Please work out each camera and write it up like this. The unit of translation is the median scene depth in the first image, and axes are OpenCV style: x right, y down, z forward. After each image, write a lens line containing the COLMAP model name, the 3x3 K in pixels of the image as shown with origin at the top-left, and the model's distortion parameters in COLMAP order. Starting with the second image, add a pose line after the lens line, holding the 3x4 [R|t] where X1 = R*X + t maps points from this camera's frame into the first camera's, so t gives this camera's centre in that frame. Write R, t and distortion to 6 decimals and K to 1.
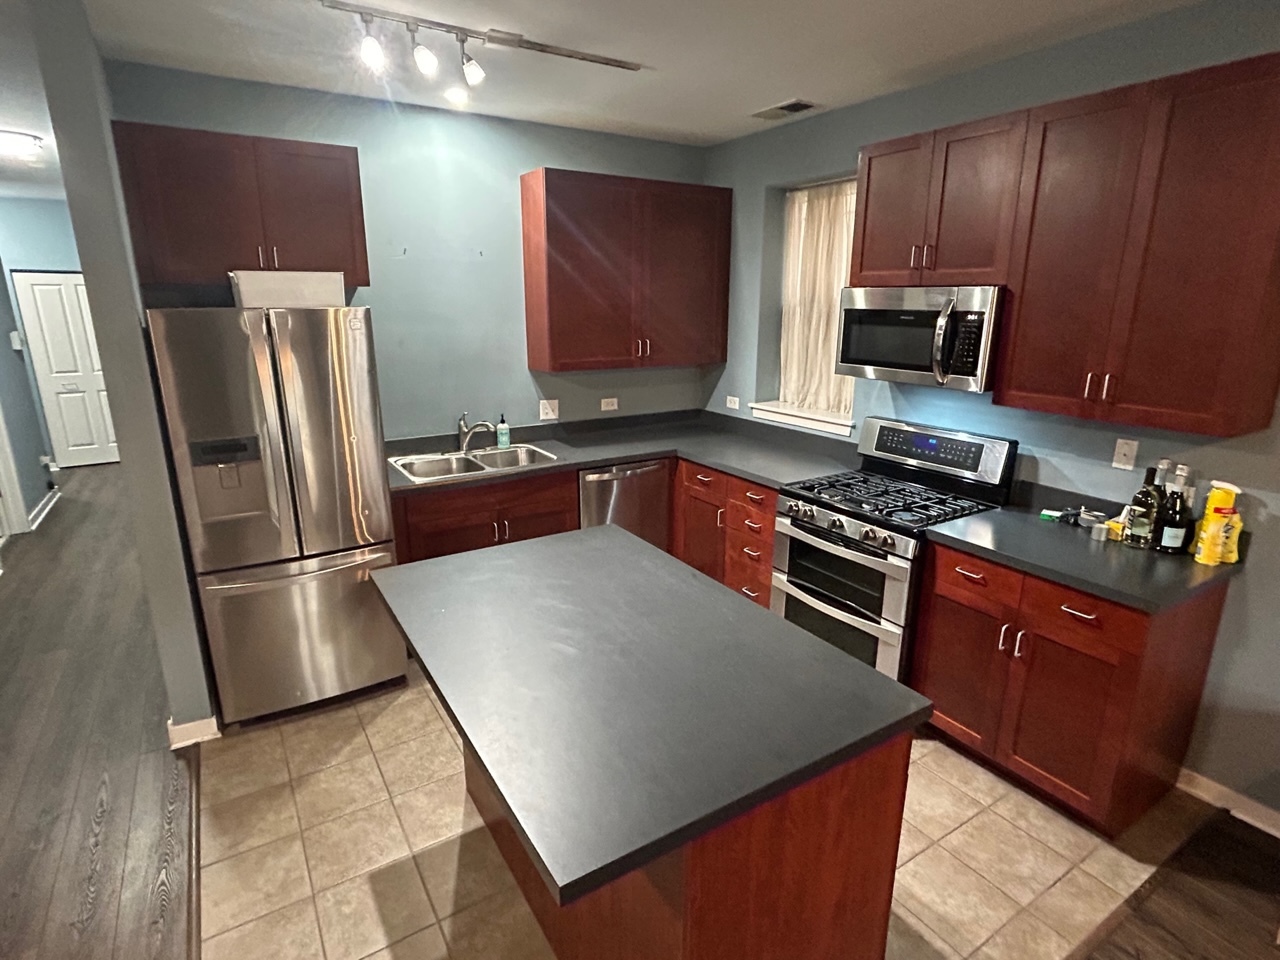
lens RADIAL K [[668.3, 0, 640.0], [0, 668.3, 480.0], [0, 0, 1]] dist [-0.013371, -0.001322]
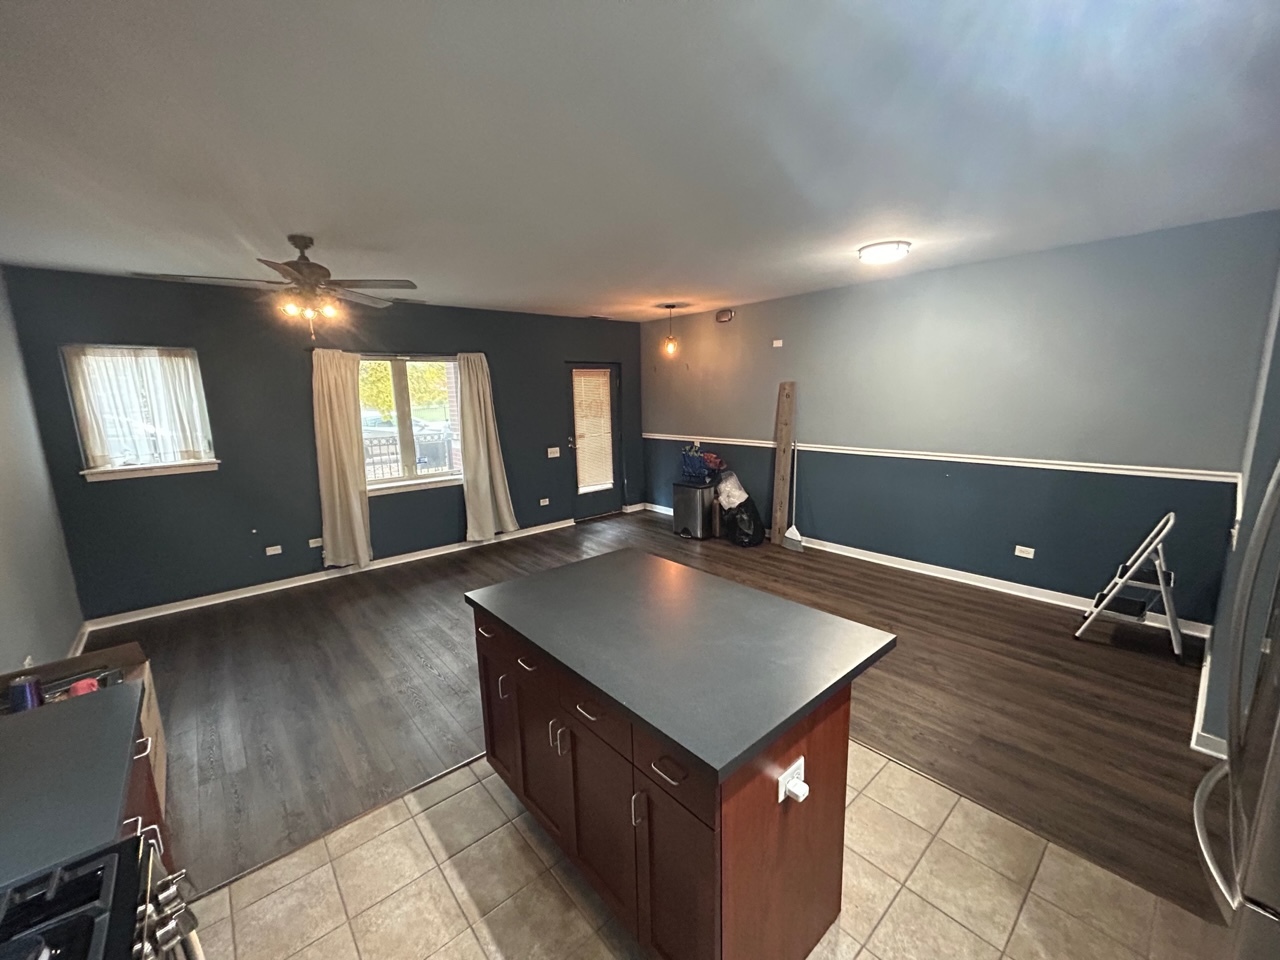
lens RADIAL K [[511.2, 0, 642.5], [0, 511.2, 481.3], [0, 0, 1]] dist [-0.000181, -0.000039]
pose [[-0.987018, 0.053108, -0.151578, 0.063954], [-0.017512, 0.902538, 0.430254, -0.287675], [0.159655, 0.427323, -0.889891, 1.065073]]
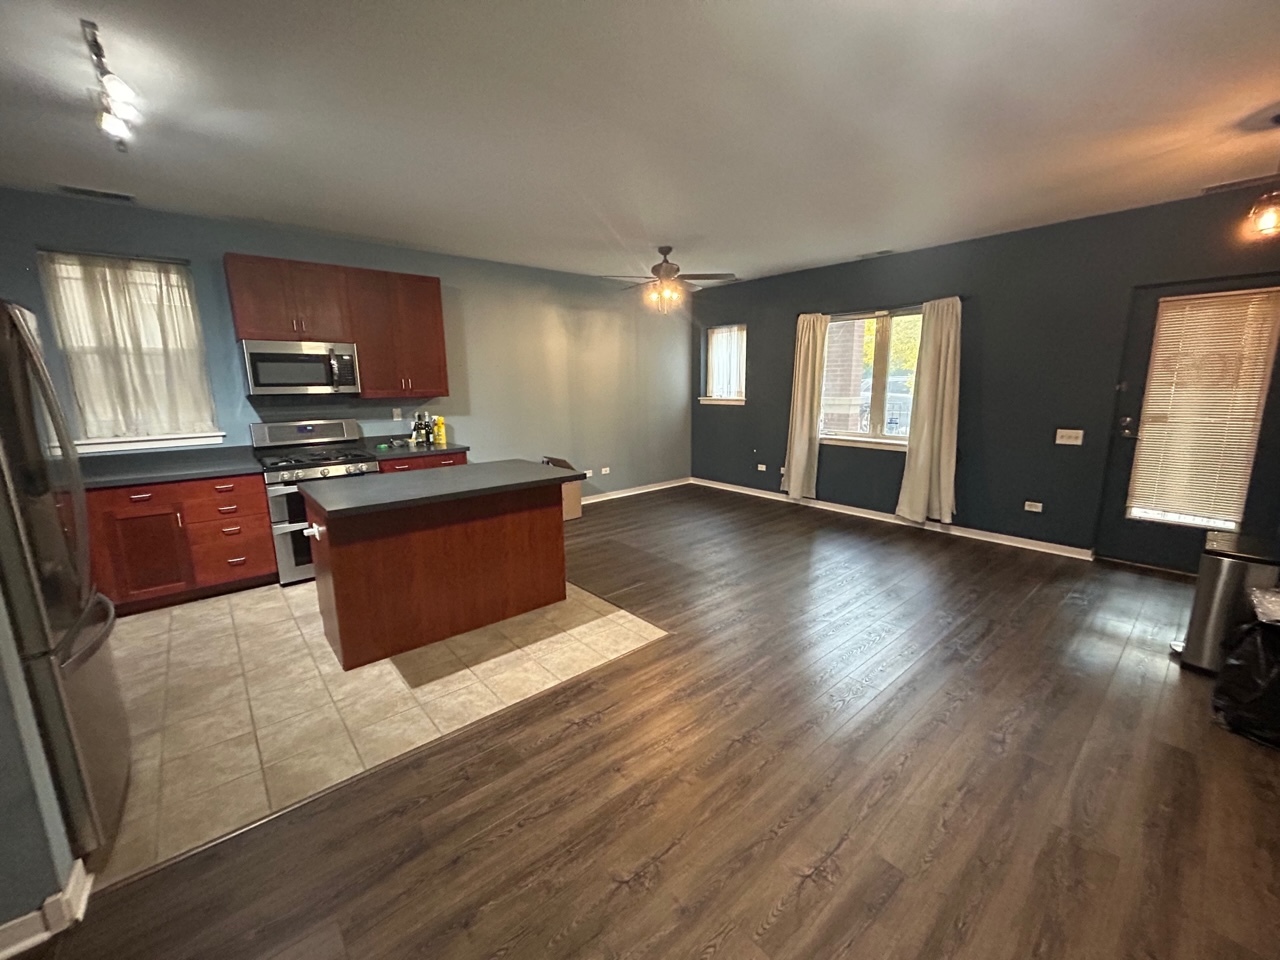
lens RADIAL K [[511.2, 0, 642.5], [0, 511.2, 481.3], [0, 0, 1]] dist [-0.000181, -0.000039]
pose [[-0.157399, -0.183813, 0.970277, -1.066401], [0.275241, 0.935425, 0.221860, 0.018169], [-0.948403, 0.301981, -0.096642, 0.314853]]
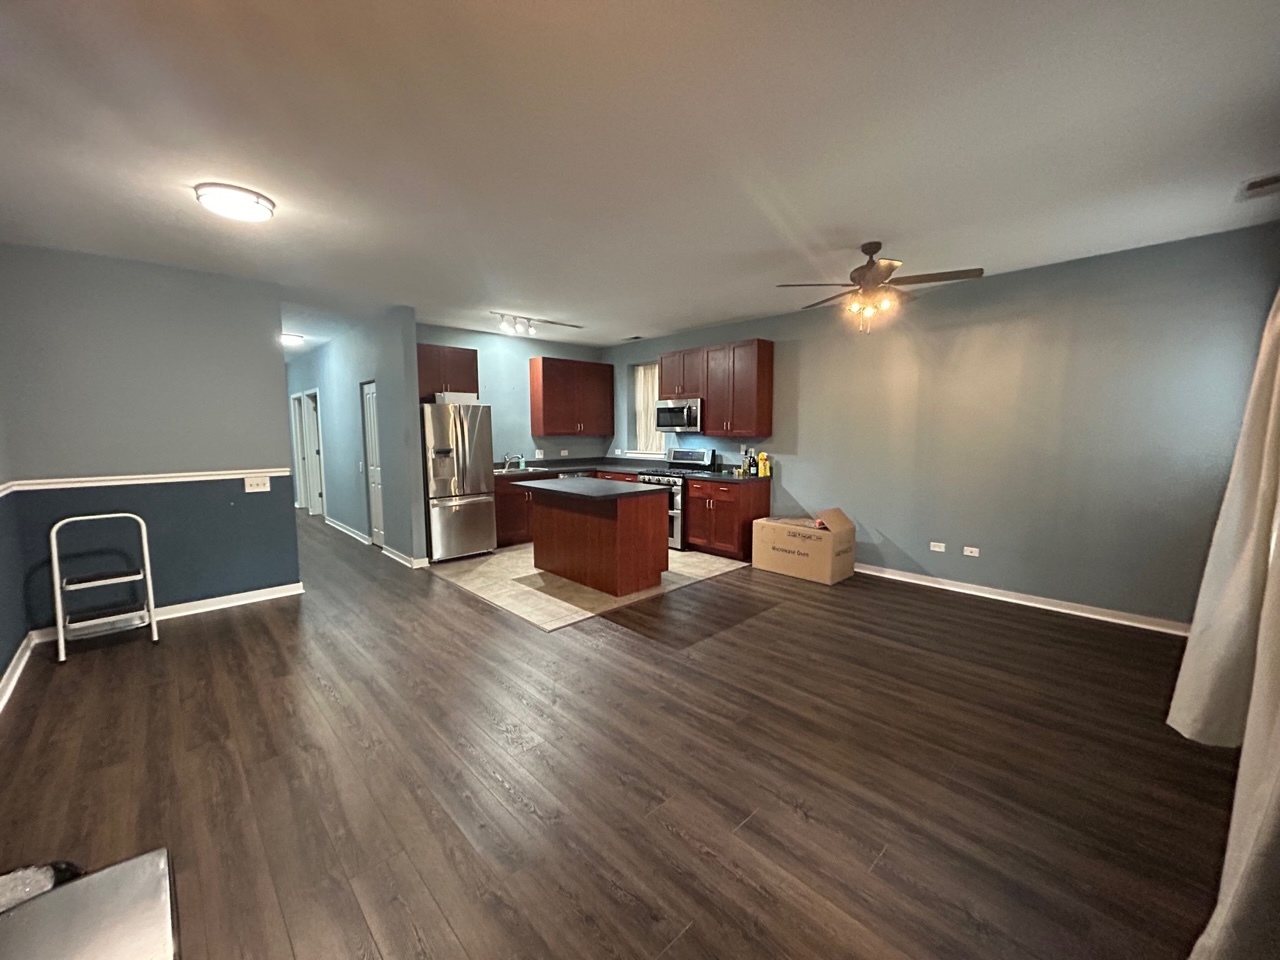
lens RADIAL K [[511.2, 0, 642.5], [0, 511.2, 481.3], [0, 0, 1]] dist [-0.000181, -0.000039]
pose [[0.979746, -0.025792, 0.198578, -0.186908], [0.057984, 0.985727, -0.158054, 0.381038], [-0.191667, 0.166367, 0.967257, -1.012415]]
